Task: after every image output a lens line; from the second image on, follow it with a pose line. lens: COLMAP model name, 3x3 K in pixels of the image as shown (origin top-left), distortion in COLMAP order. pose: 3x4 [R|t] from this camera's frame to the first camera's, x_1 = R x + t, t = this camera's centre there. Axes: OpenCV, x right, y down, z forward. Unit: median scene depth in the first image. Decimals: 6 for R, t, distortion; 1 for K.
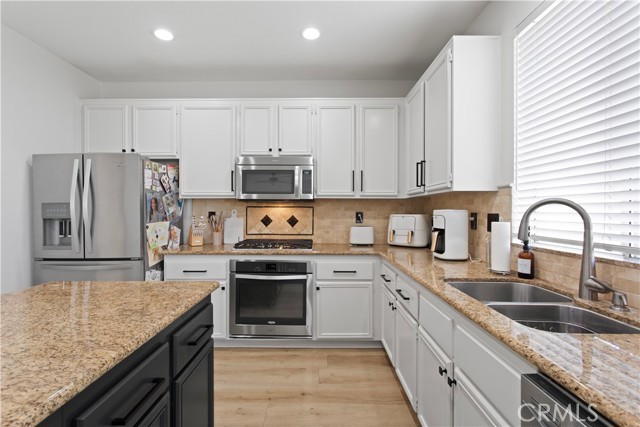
lens RADIAL K [[299.8, 0, 317.2], [0, 299.8, 212.8], [0, 0, 1]] dist [-0.003720, -0.002732]
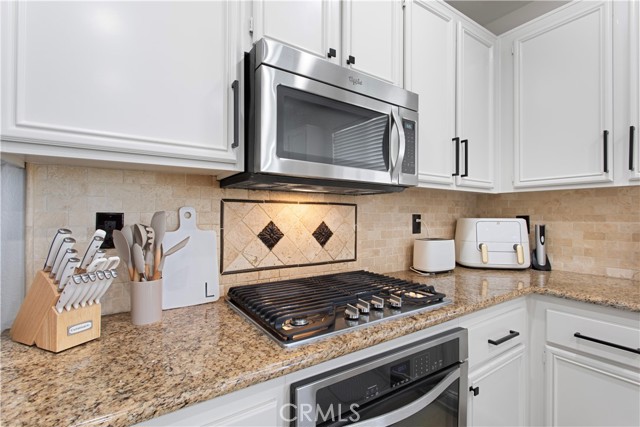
lens RADIAL K [[299.8, 0, 322.4], [0, 299.8, 213.7], [0, 0, 1]] dist [-0.003720, -0.002732]
pose [[0.819886, 0.005416, 0.572501, -0.346568], [-0.004500, 0.999985, -0.003015, -0.001807], [-0.572509, -0.000104, 0.819899, 0.623891]]
